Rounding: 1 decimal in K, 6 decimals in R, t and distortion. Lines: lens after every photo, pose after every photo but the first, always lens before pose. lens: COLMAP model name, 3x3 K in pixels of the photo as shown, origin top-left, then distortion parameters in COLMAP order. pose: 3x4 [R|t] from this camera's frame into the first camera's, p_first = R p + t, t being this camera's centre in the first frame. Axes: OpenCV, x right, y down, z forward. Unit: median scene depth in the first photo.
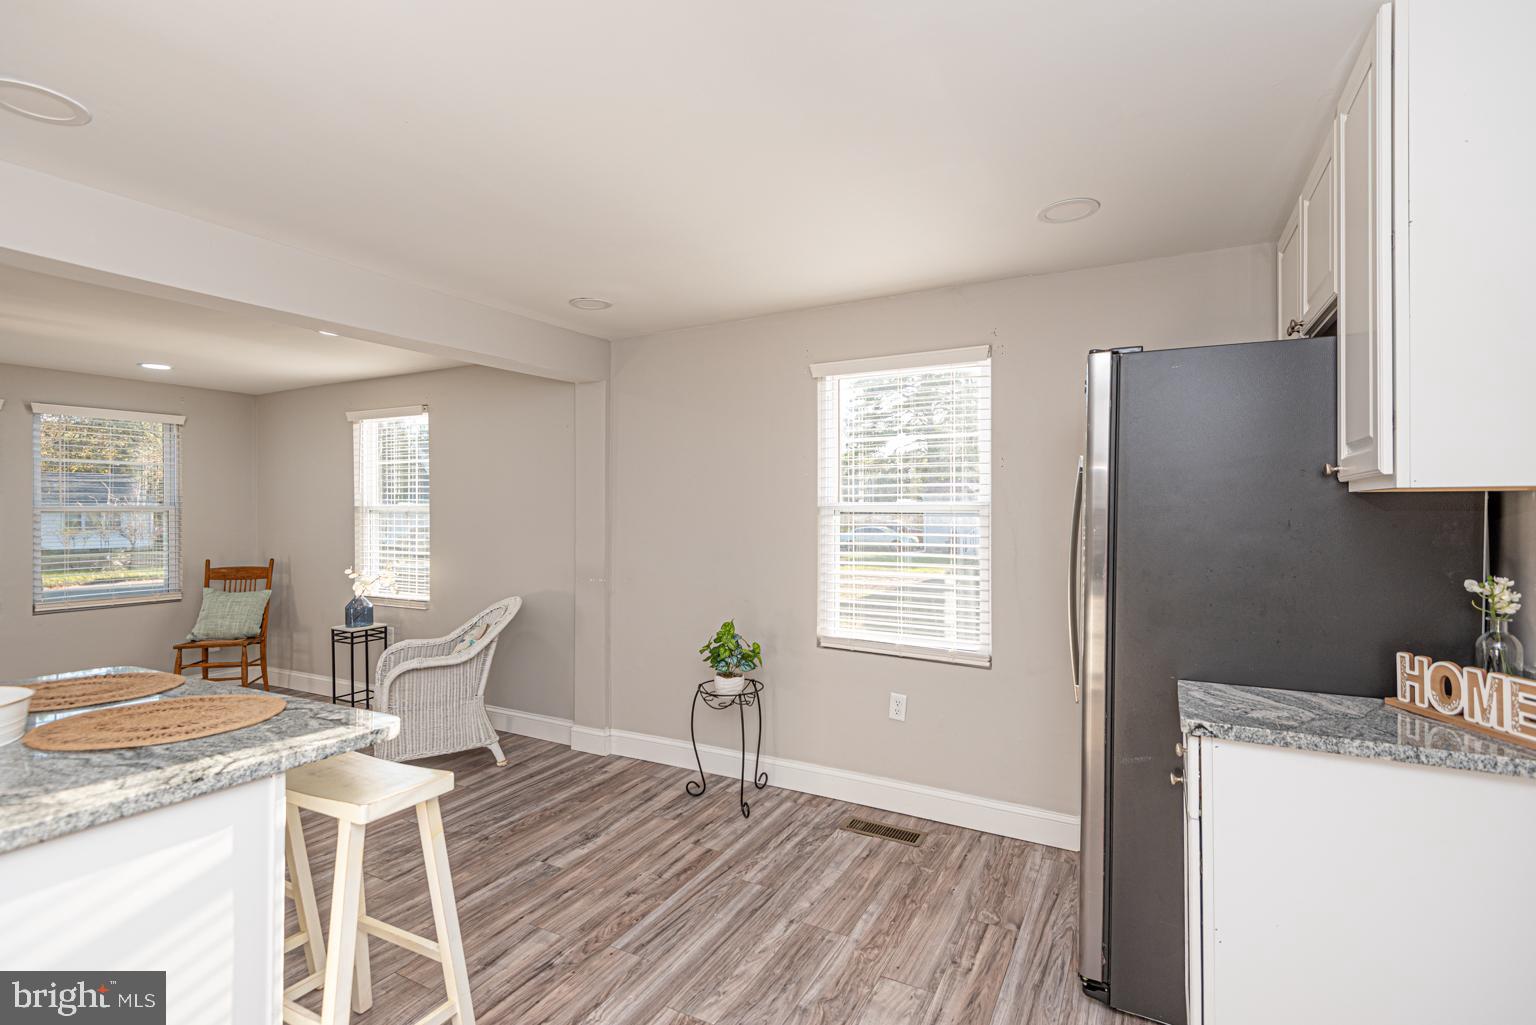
lens RADIAL K [[708.6, 0, 743.1], [0, 708.6, 497.1], [0, 0, 1]] dist [0.023212, -0.010238]
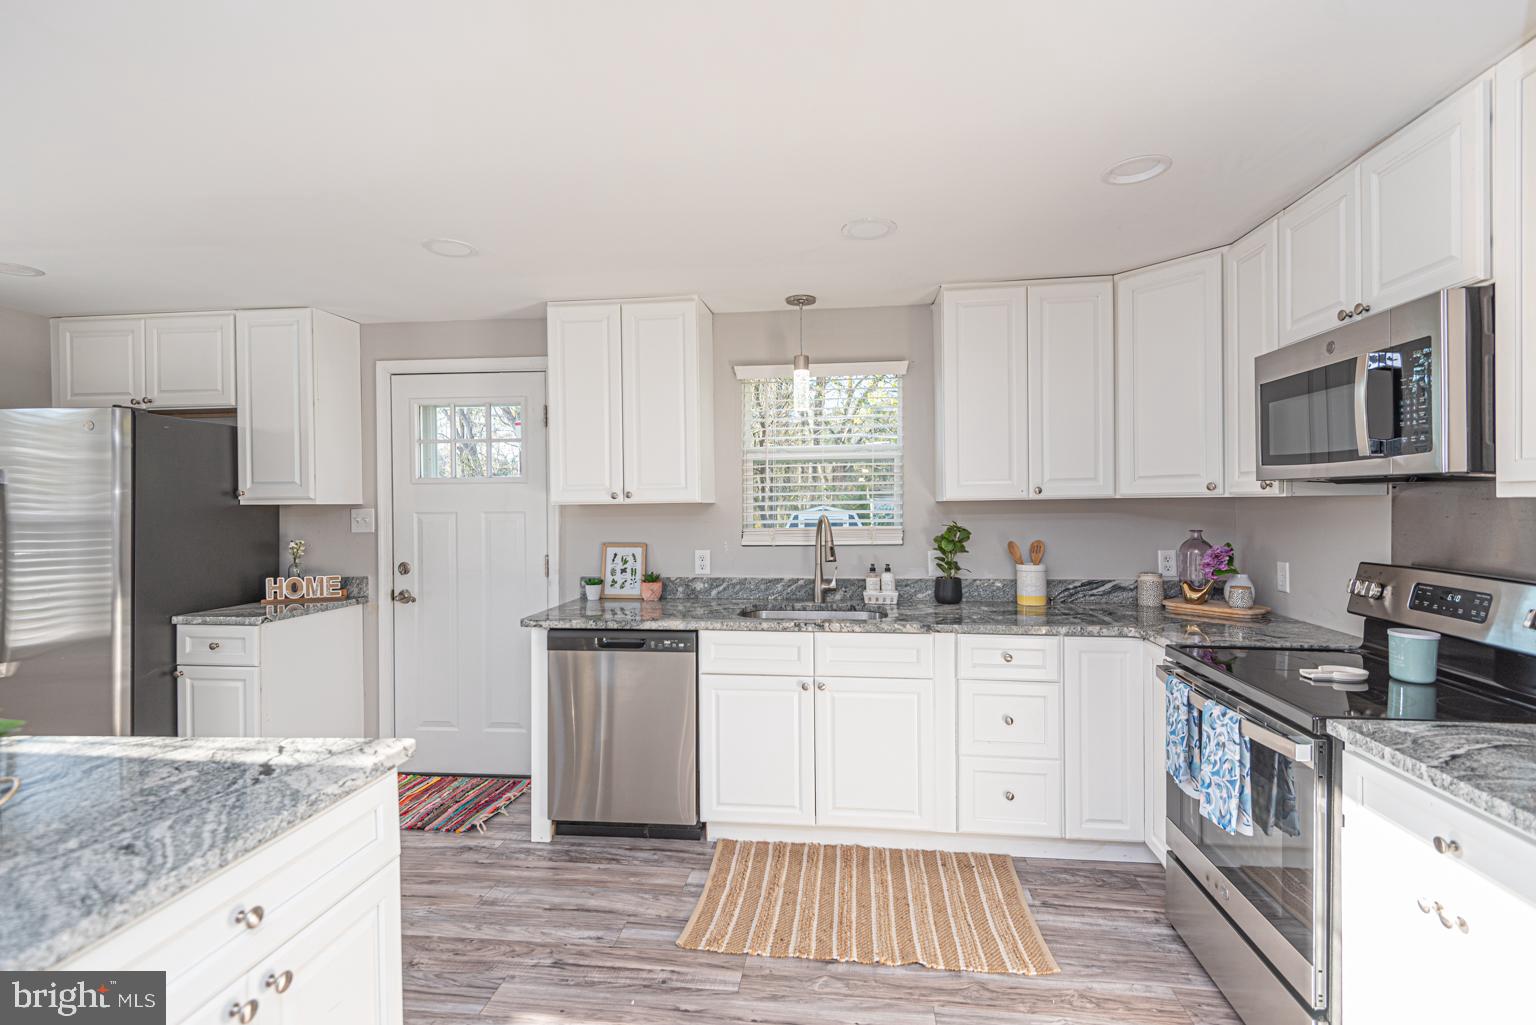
lens RADIAL K [[708.6, 0, 783.2], [0, 708.6, 508.5], [0, 0, 1]] dist [0.023212, -0.010238]
pose [[-0.373942, -0.000658, 0.927452, -0.849751], [-0.009002, 0.999955, -0.002921, -0.001162], [-0.927408, -0.009441, -0.373931, 0.183208]]
